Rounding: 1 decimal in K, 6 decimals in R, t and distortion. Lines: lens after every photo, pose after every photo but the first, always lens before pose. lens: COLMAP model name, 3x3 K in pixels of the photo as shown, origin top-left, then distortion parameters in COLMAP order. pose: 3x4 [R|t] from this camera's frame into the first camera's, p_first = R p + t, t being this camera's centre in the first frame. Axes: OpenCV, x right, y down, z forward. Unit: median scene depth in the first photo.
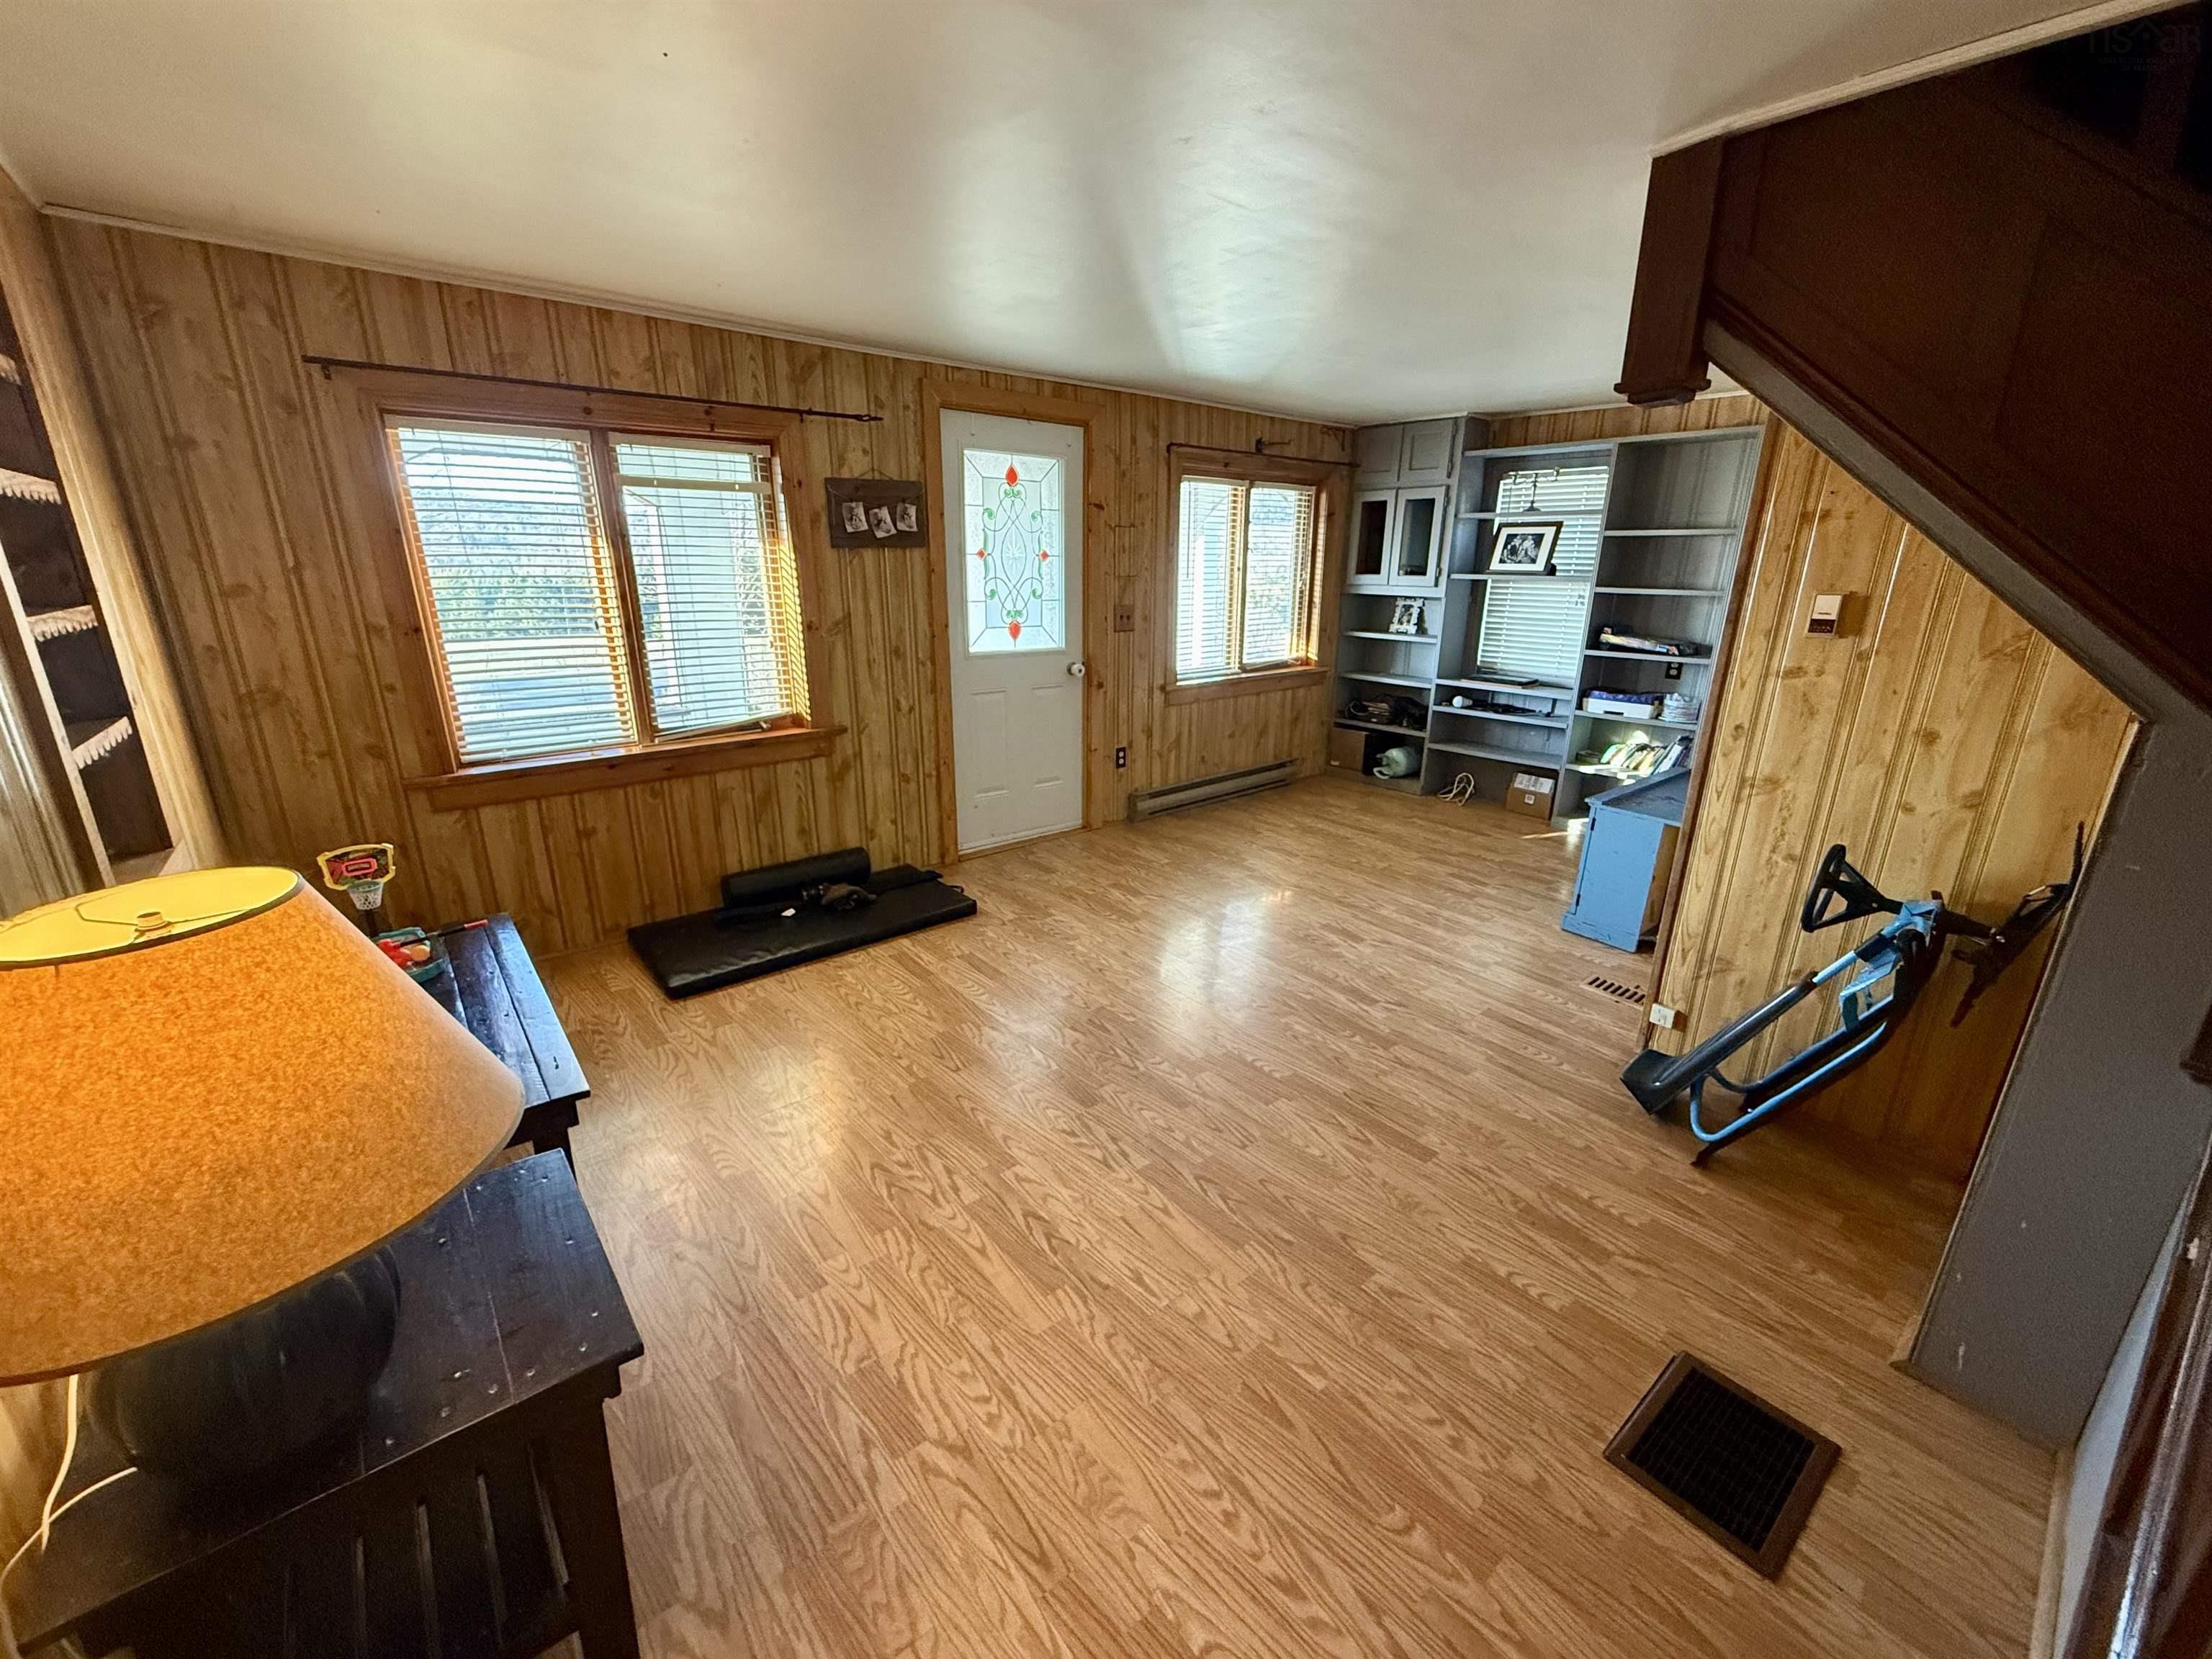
lens RADIAL K [[877.7, 0, 1096.5], [0, 877.7, 822.7], [0, 0, 1]] dist [-0.001488, 0.000577]
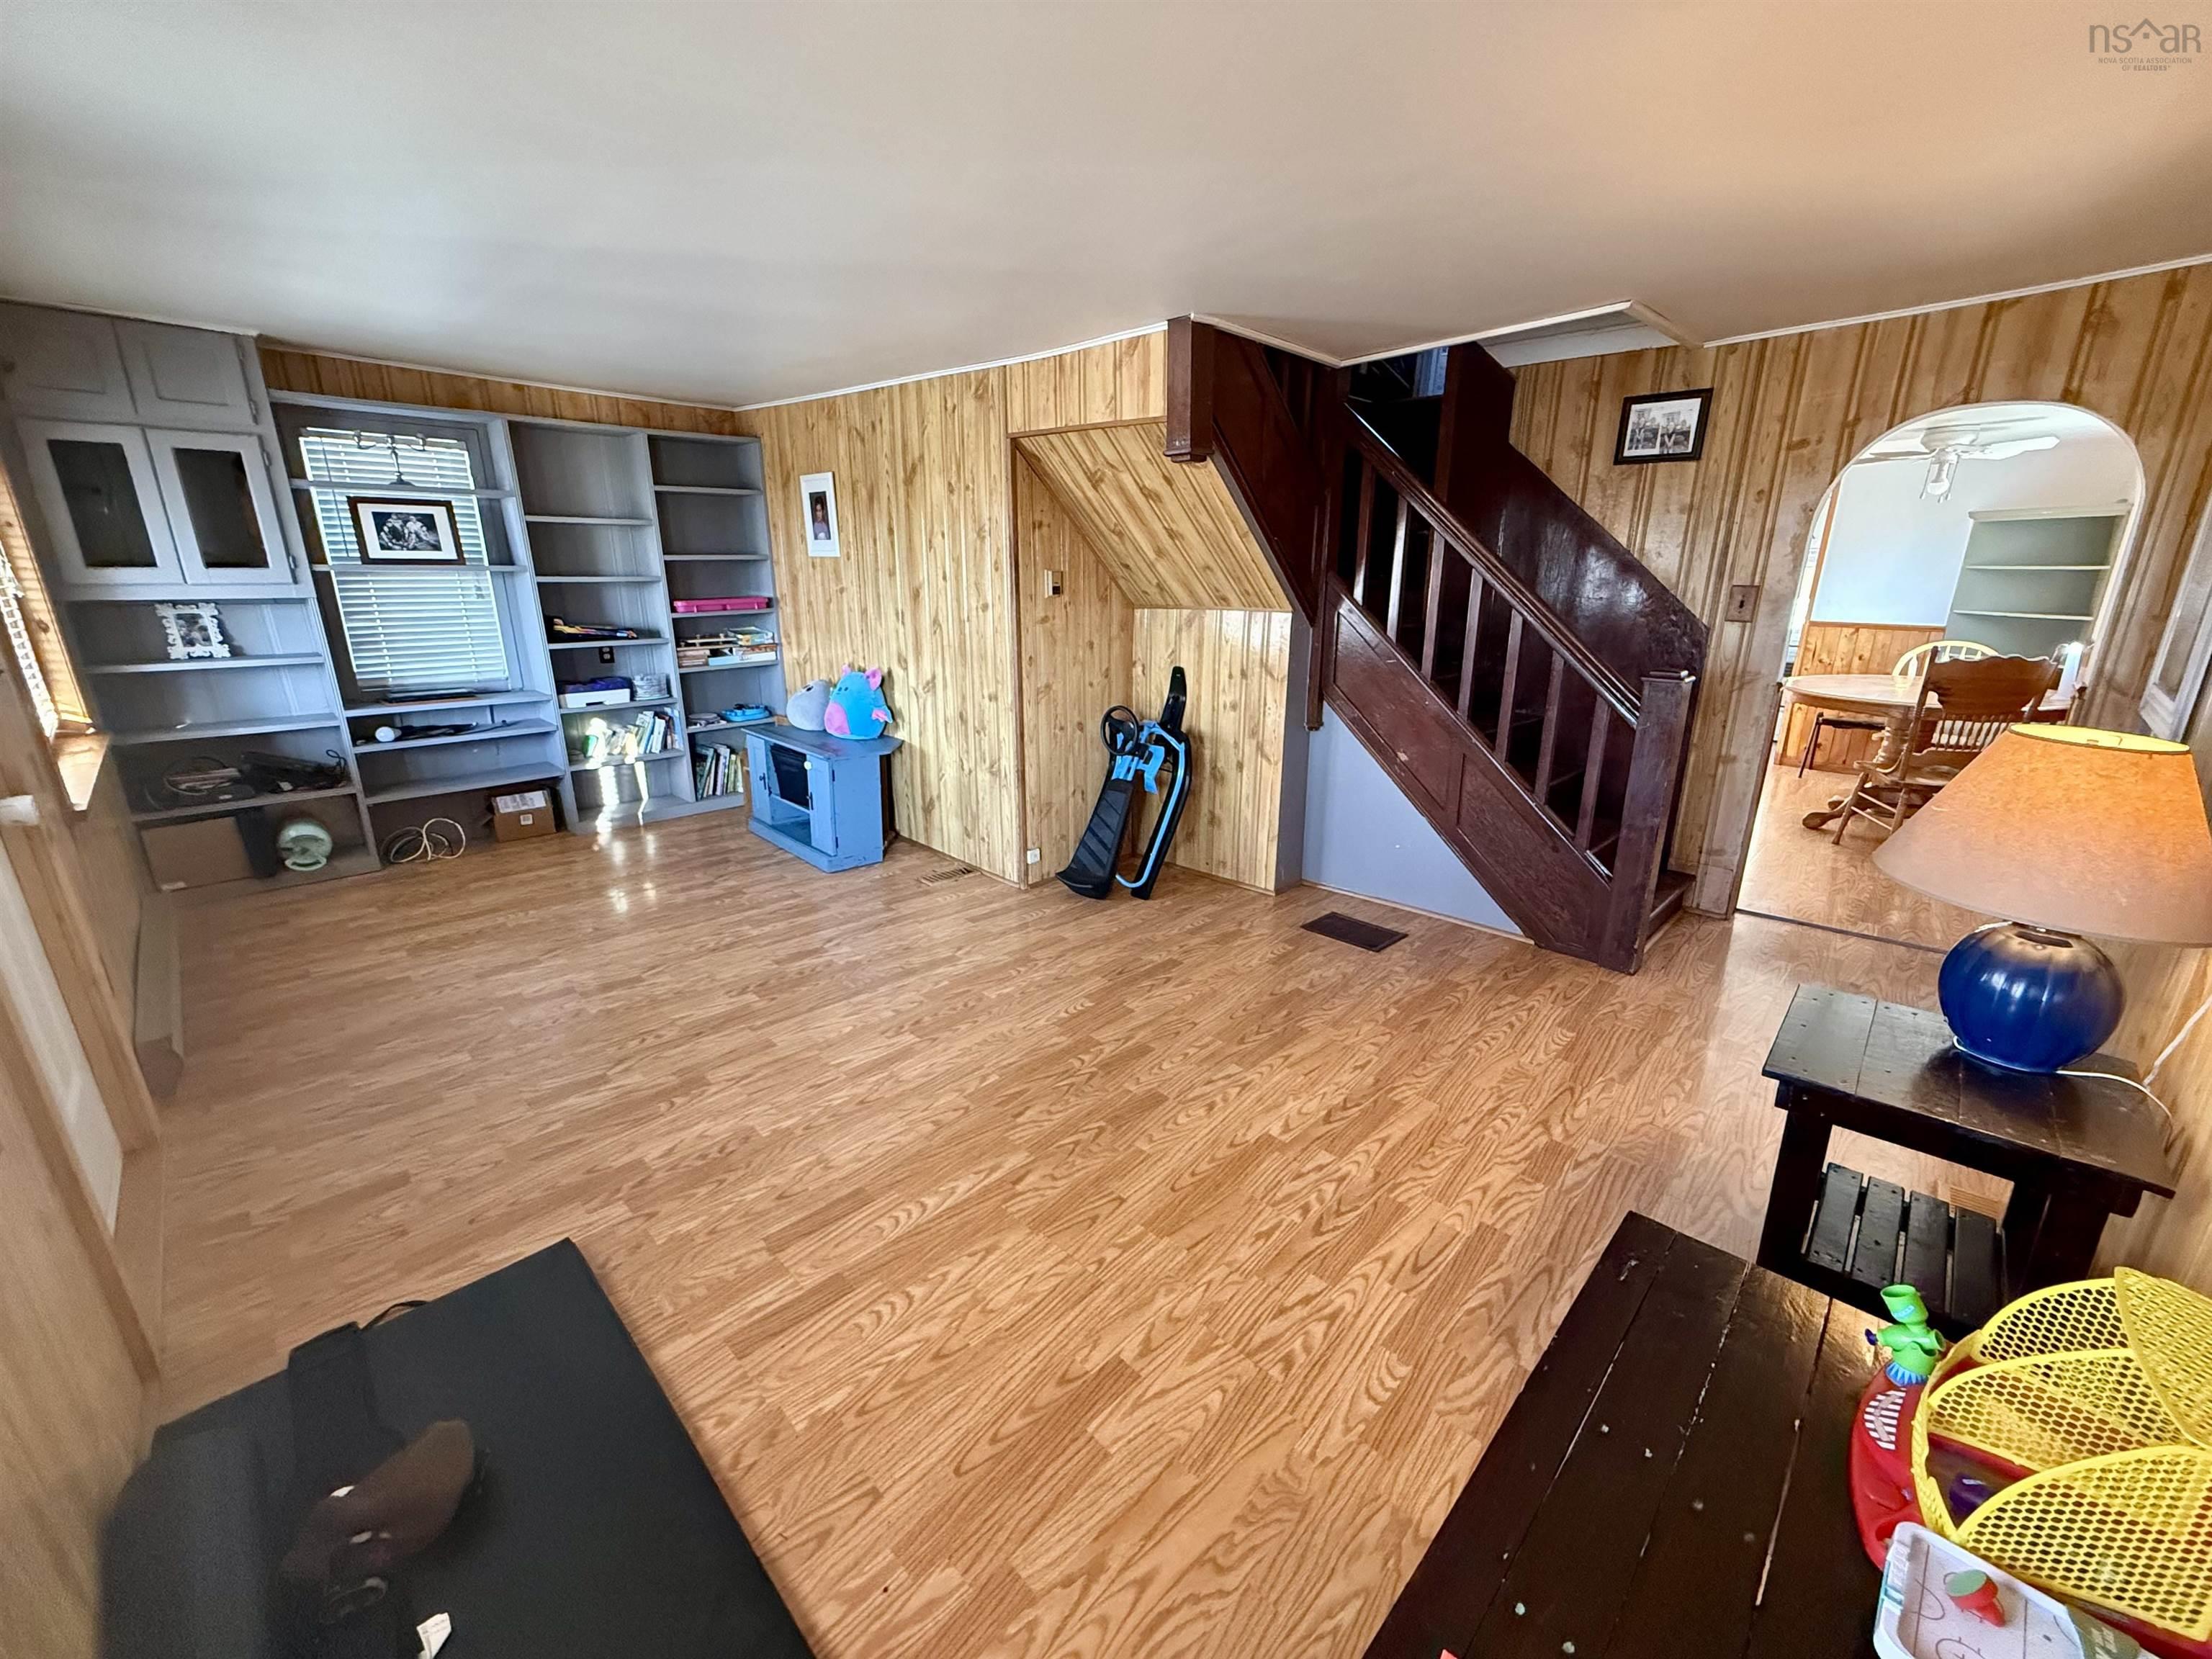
lens RADIAL K [[877.7, 0, 1099.4], [0, 877.7, 824.1], [0, 0, 1]] dist [-0.001488, 0.000577]
pose [[-0.098900, -0.292995, 0.950985, -0.527109], [0.277495, 0.909640, 0.309116, -0.177958], [-0.955623, 0.294465, -0.008659, 0.605245]]
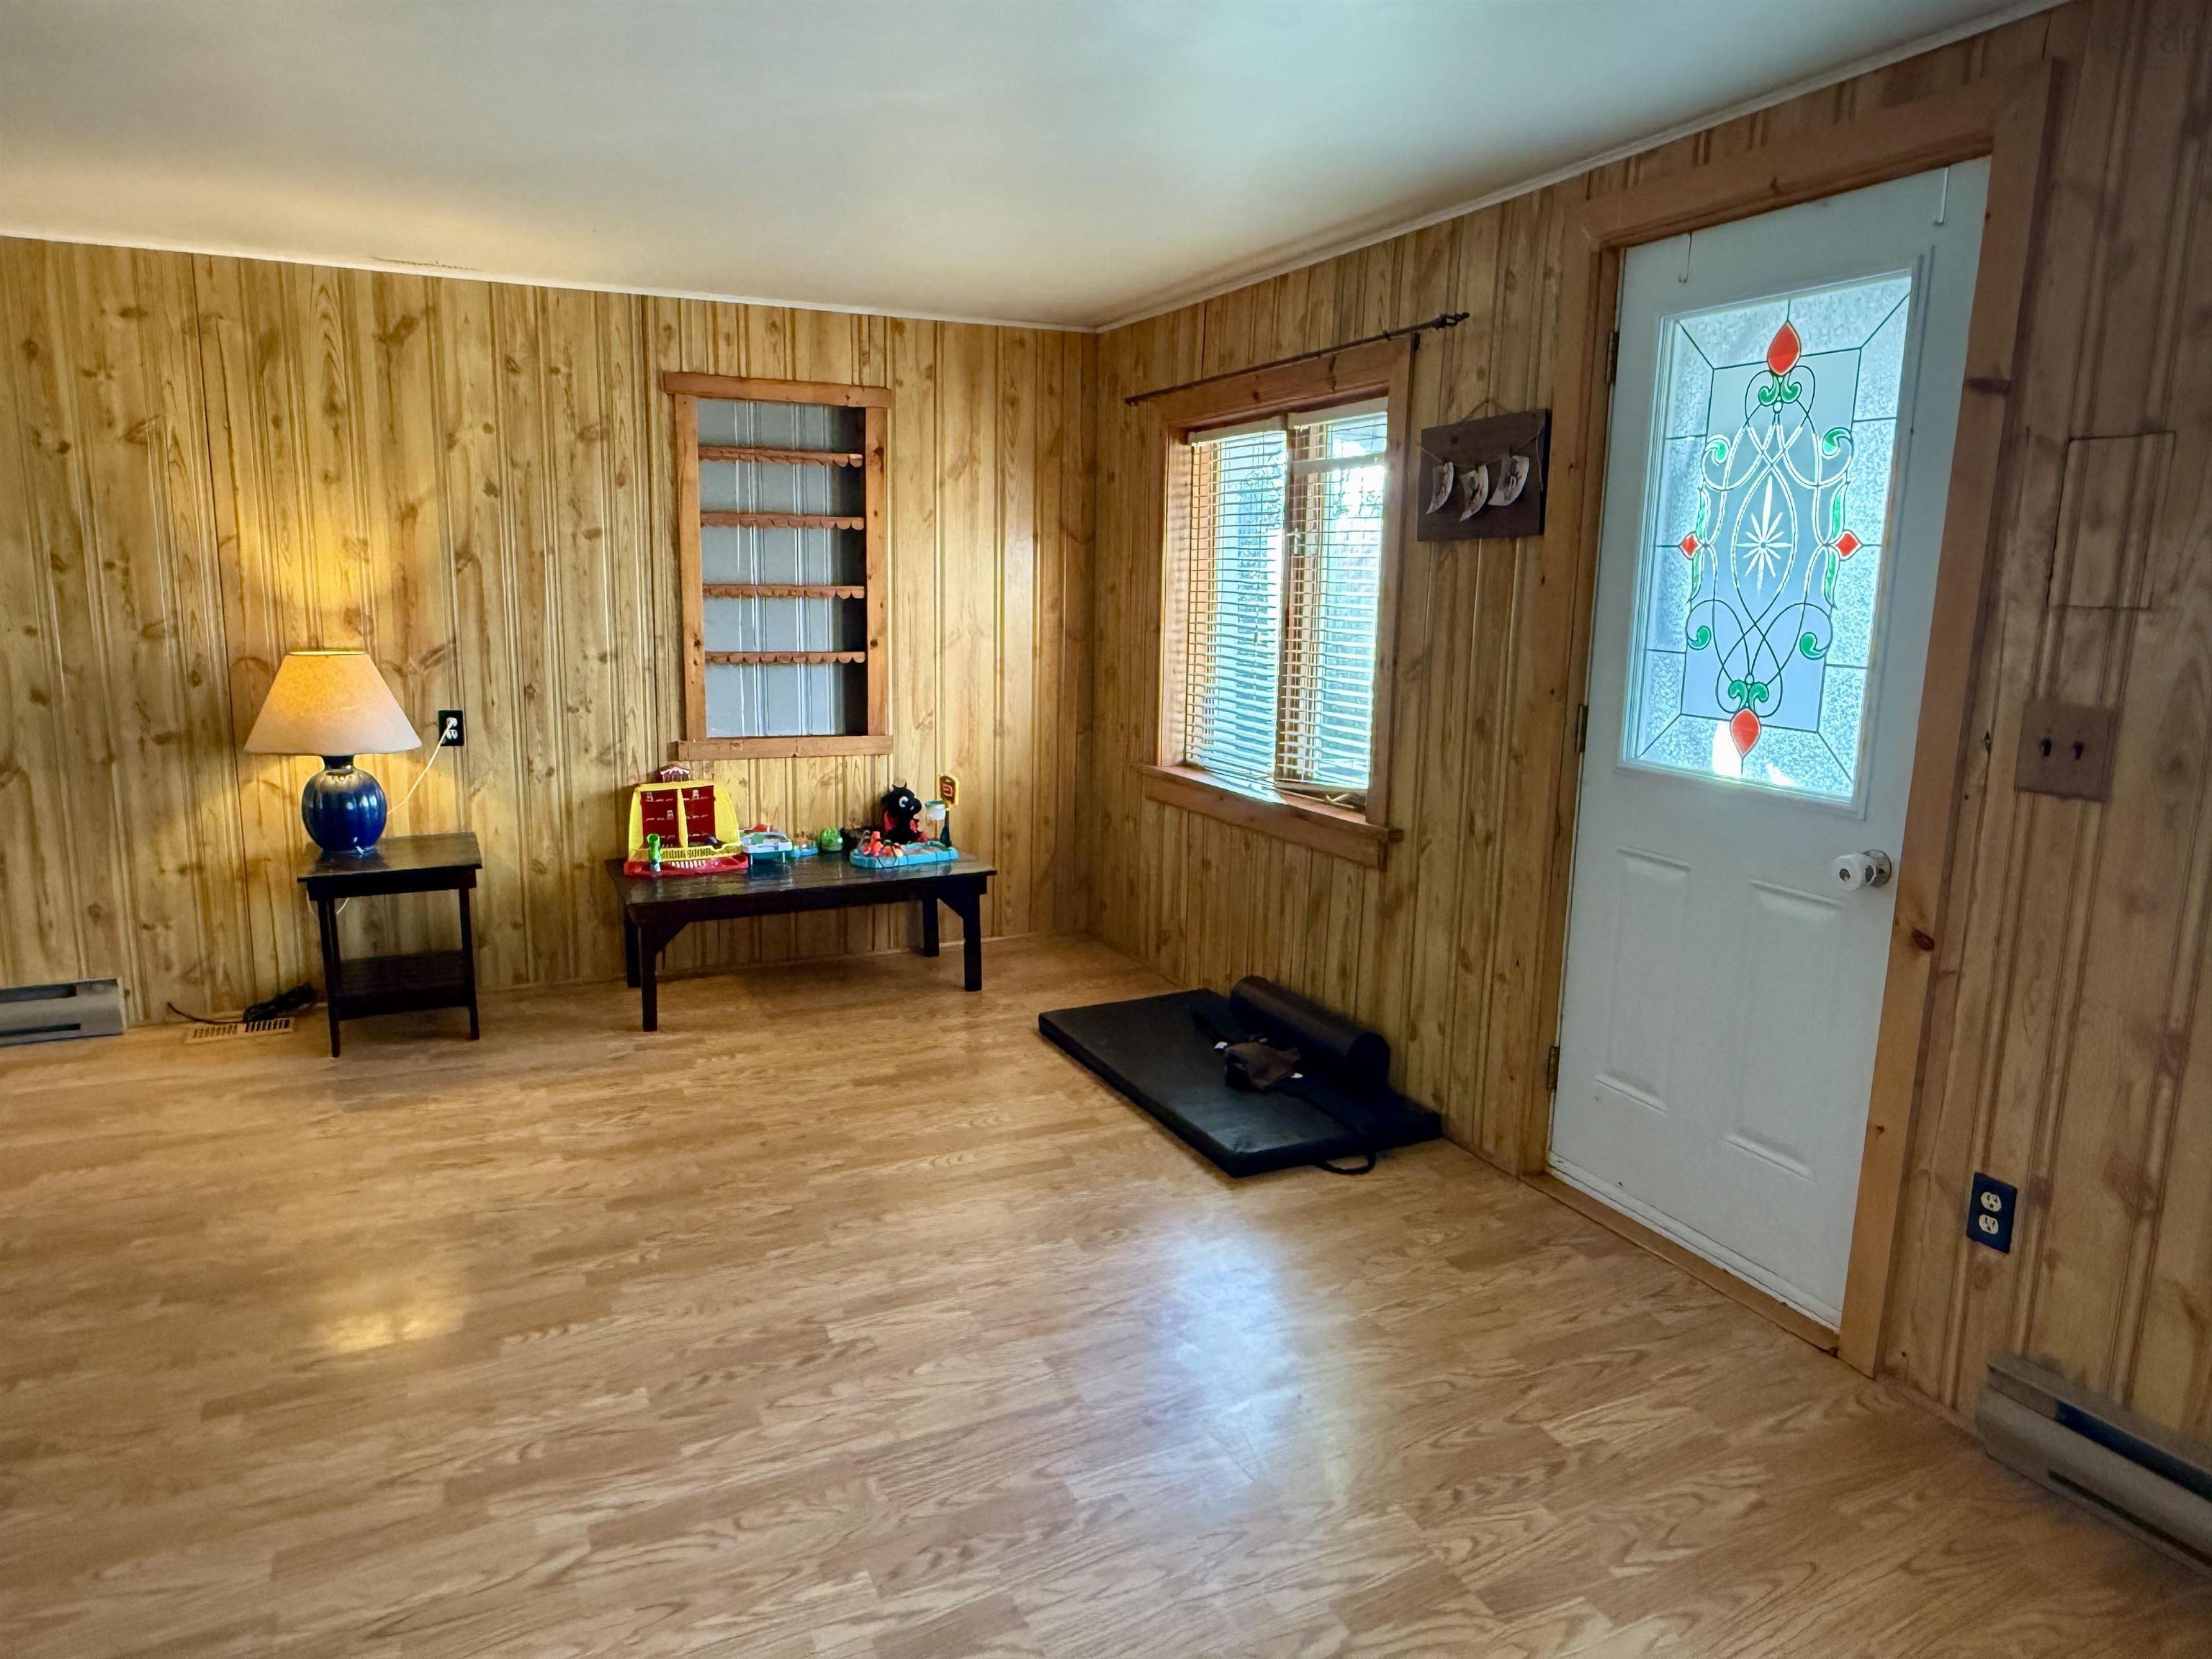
lens RADIAL K [[1418.4, 0, 1099.7], [0, 1418.4, 829.7], [0, 0, 1]] dist [-0.007660, 0.006295]
pose [[-0.255169, 0.164453, -0.952809, 0.654679], [-0.288528, 0.927582, 0.237369, -0.268837], [0.922844, 0.335481, -0.189240, 0.949846]]
